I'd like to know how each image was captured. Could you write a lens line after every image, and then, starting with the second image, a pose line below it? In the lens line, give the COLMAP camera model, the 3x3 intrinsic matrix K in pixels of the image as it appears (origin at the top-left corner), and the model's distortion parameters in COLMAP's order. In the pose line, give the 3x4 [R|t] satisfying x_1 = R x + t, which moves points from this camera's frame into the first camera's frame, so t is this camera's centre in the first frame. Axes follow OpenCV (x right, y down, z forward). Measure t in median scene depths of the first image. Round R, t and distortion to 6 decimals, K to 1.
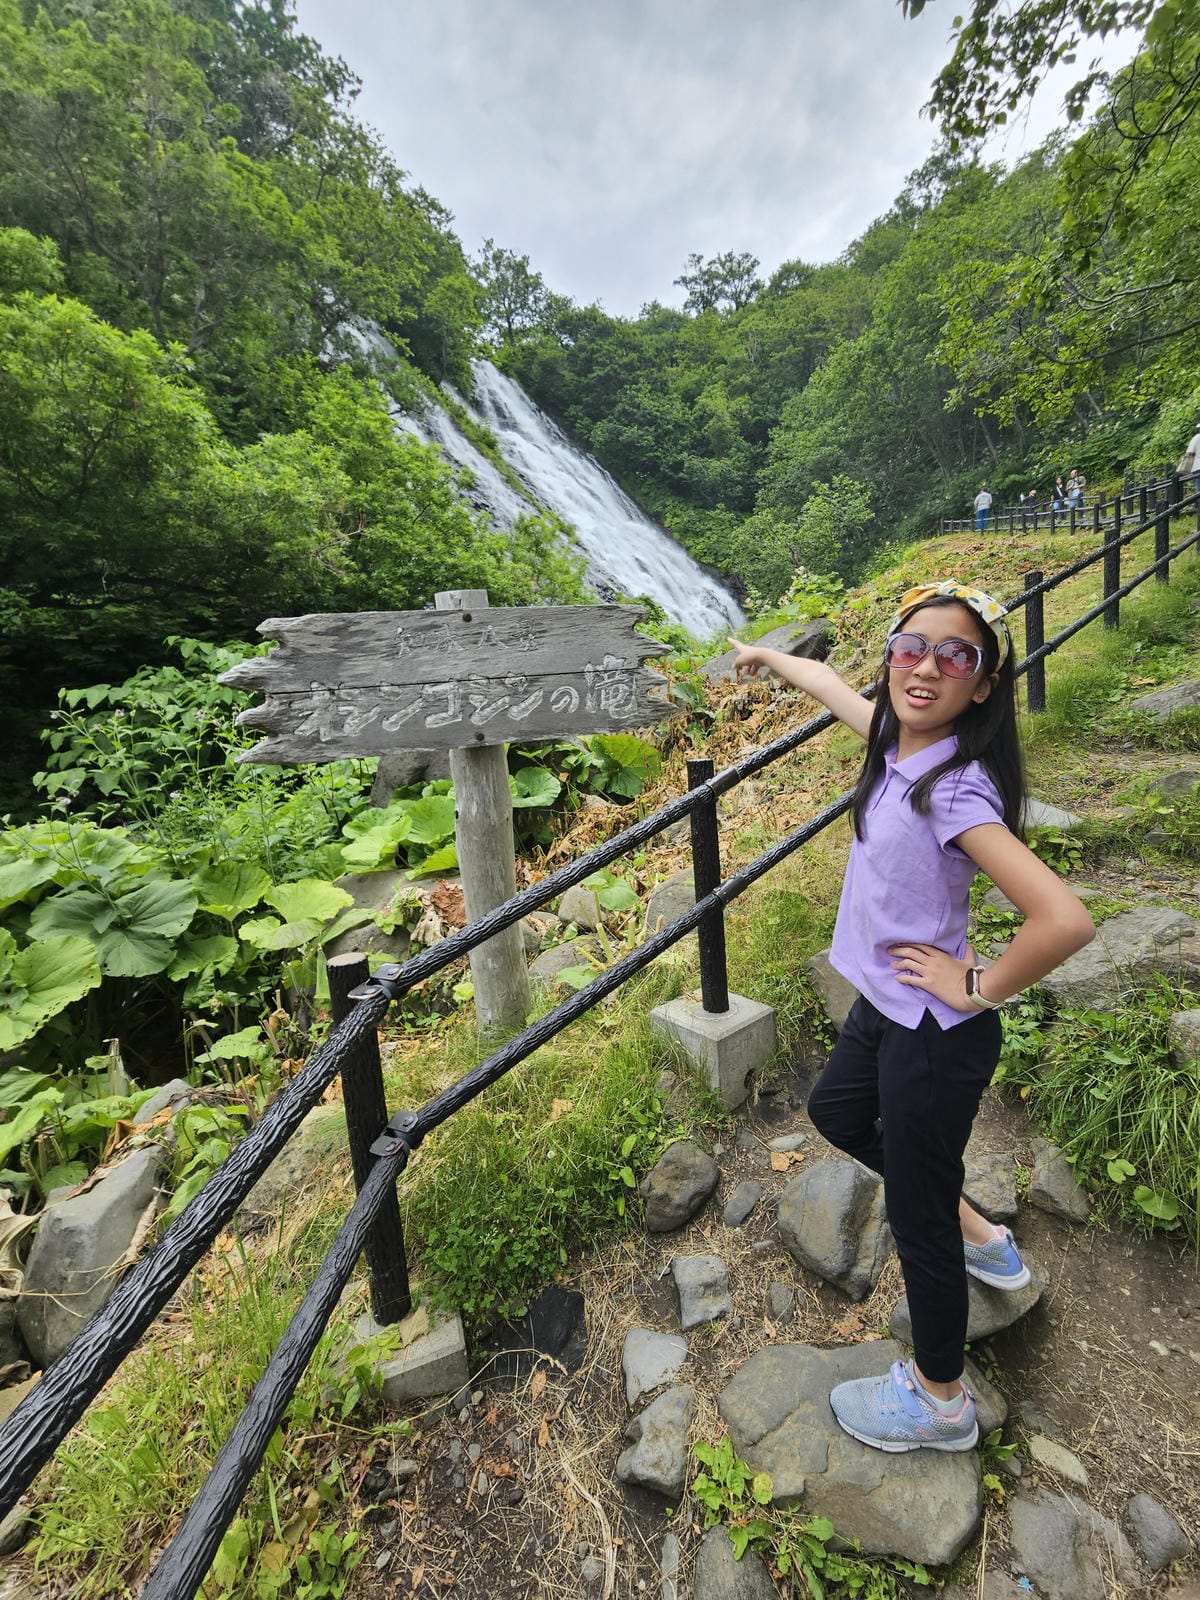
lens RADIAL K [[653.8, 0, 599.2], [0, 653.8, 793.9], [0, 0, 1]] dist [0.000685, 0.001128]
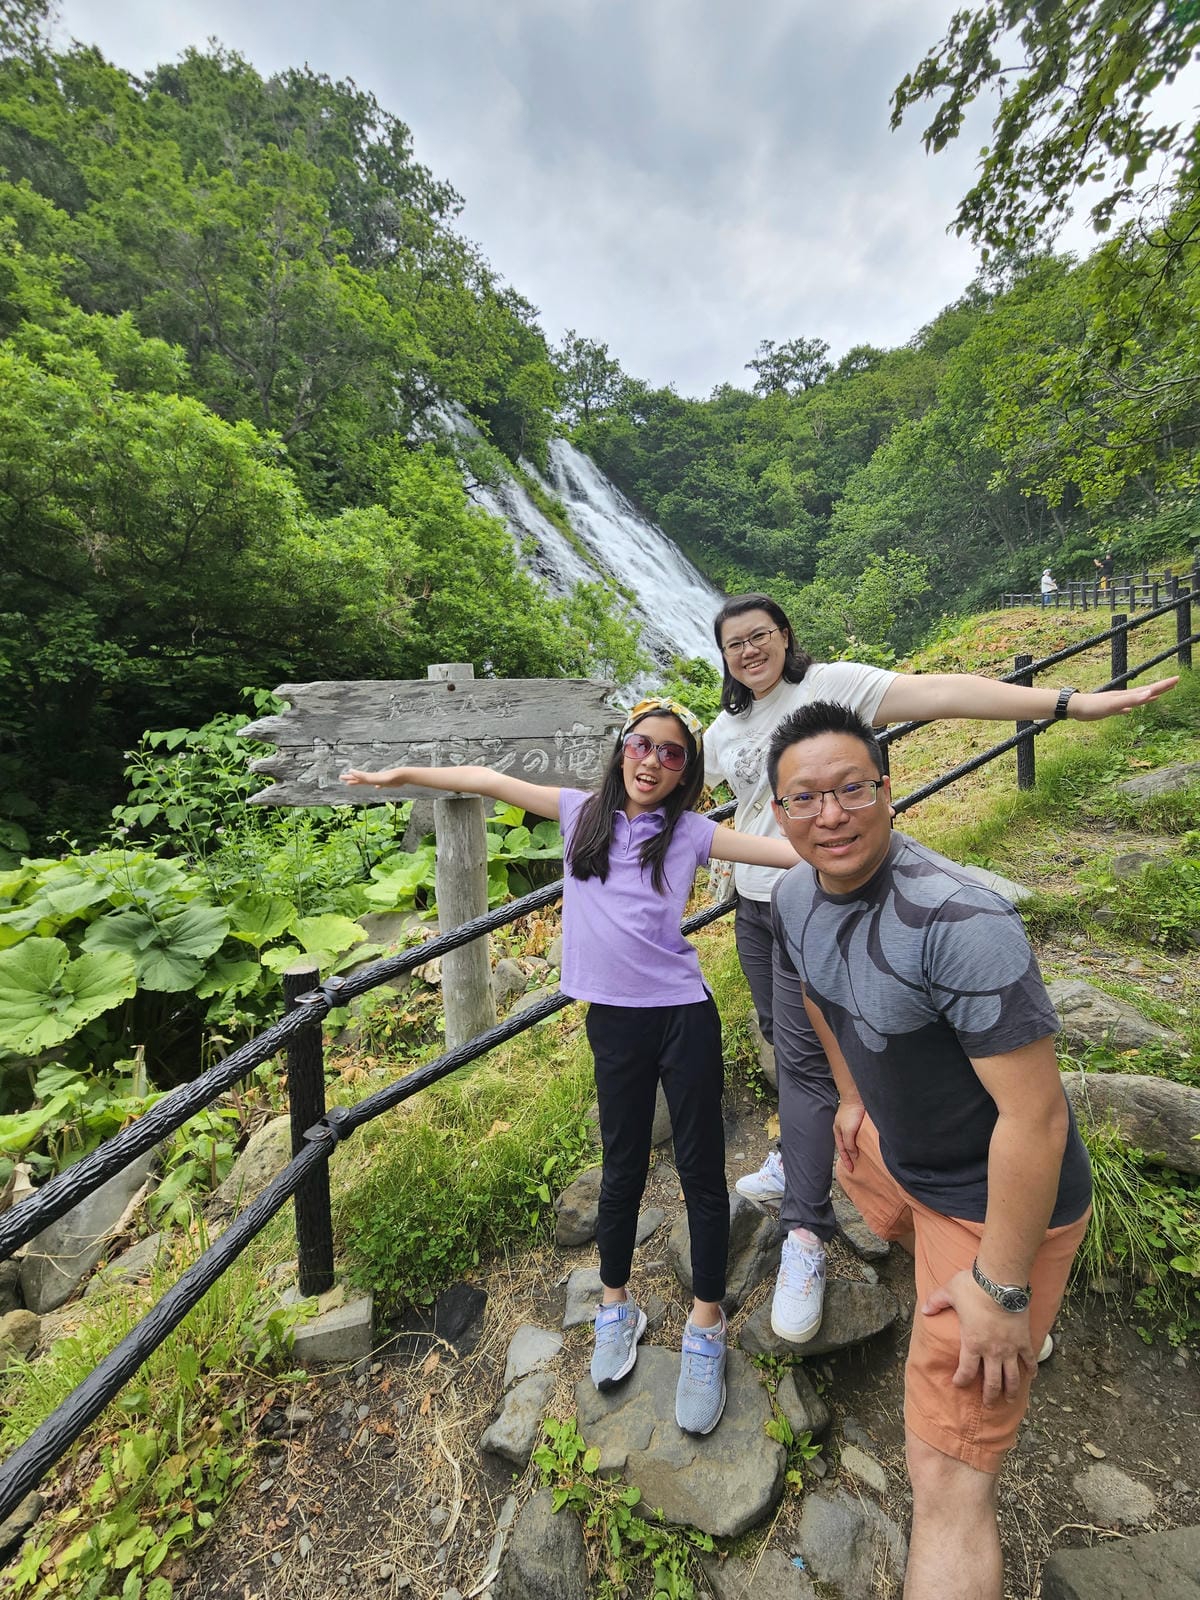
lens RADIAL K [[649.2, 0, 595.5], [0, 649.2, 799.7], [0, 0, 1]] dist [-0.001212, 0.003225]
pose [[0.995656, 0.043603, -0.082264, 0.130519], [-0.049956, 0.995793, -0.076820, 0.003767], [0.078568, 0.080595, 0.993646, -0.091552]]
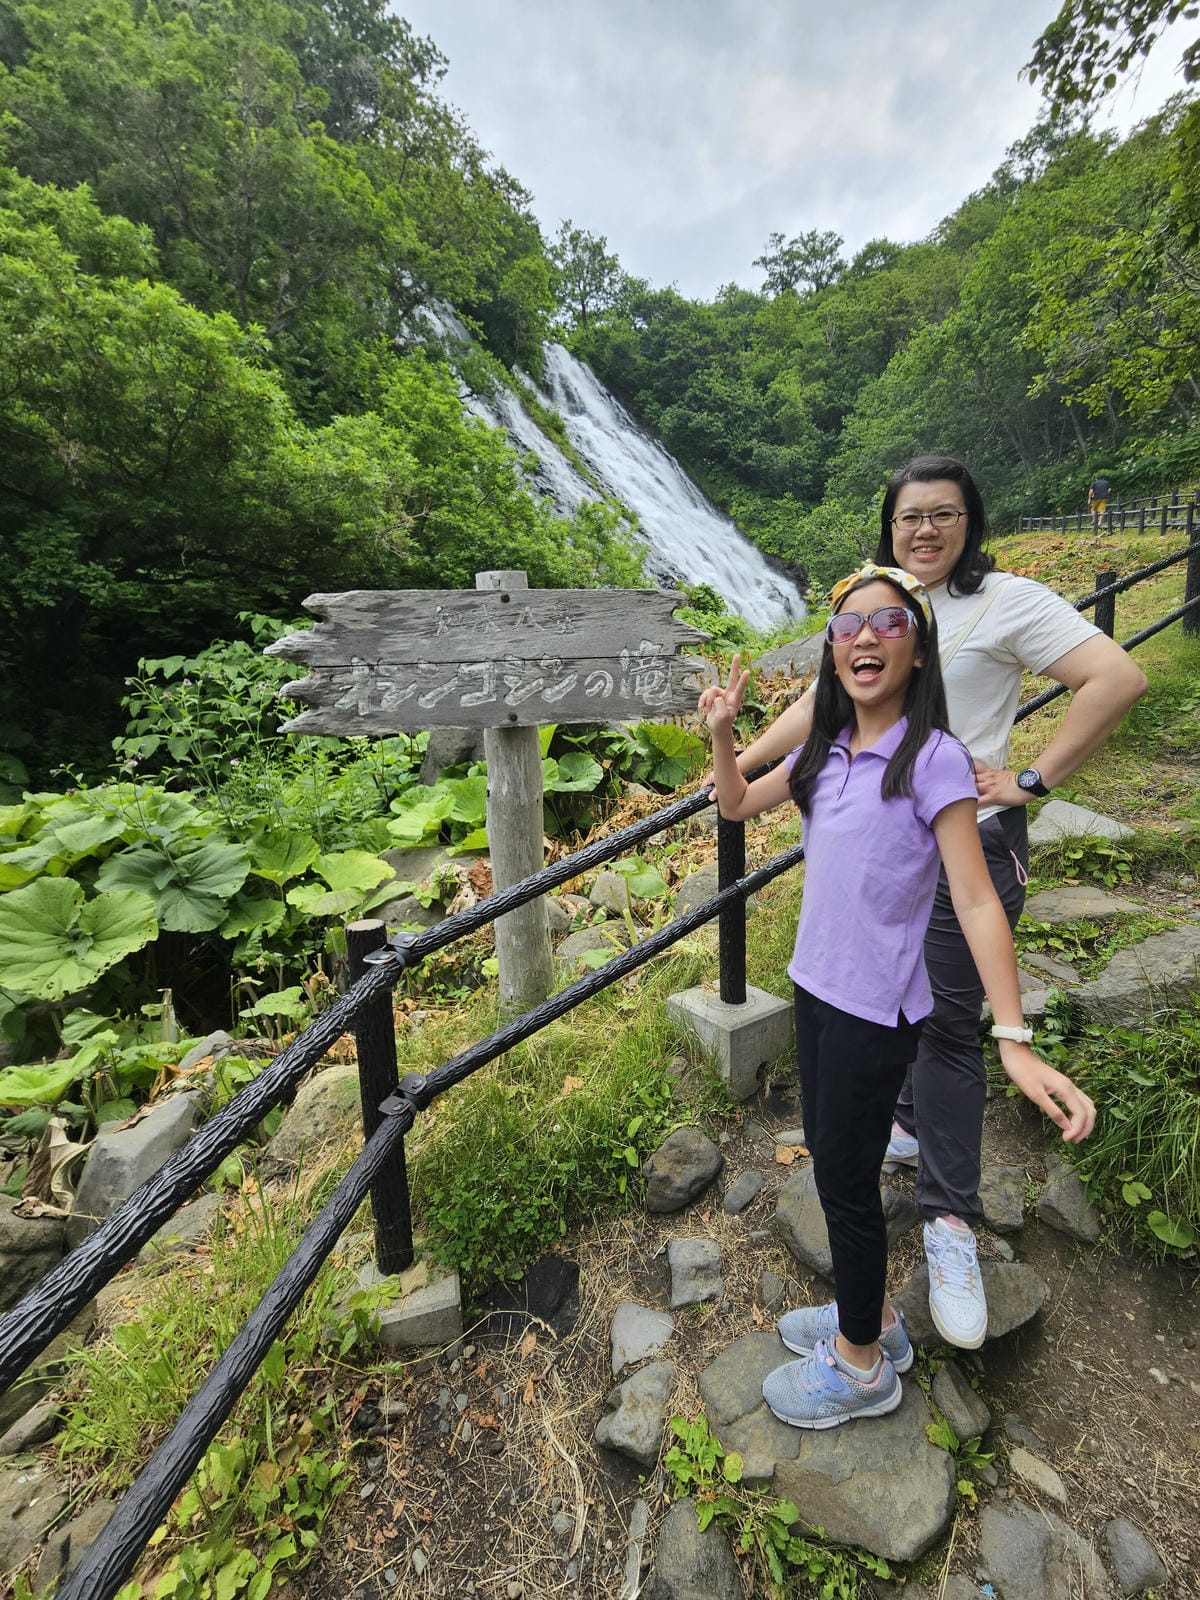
lens RADIAL K [[650.0, 0, 604.4], [0, 650.0, 796.7], [0, 0, 1]] dist [0.001424, 0.000845]
pose [[0.996455, 0.049325, -0.068152, 0.029767], [-0.047782, 0.998567, 0.024086, 0.002927], [0.069242, -0.020744, 0.997384, 0.000116]]
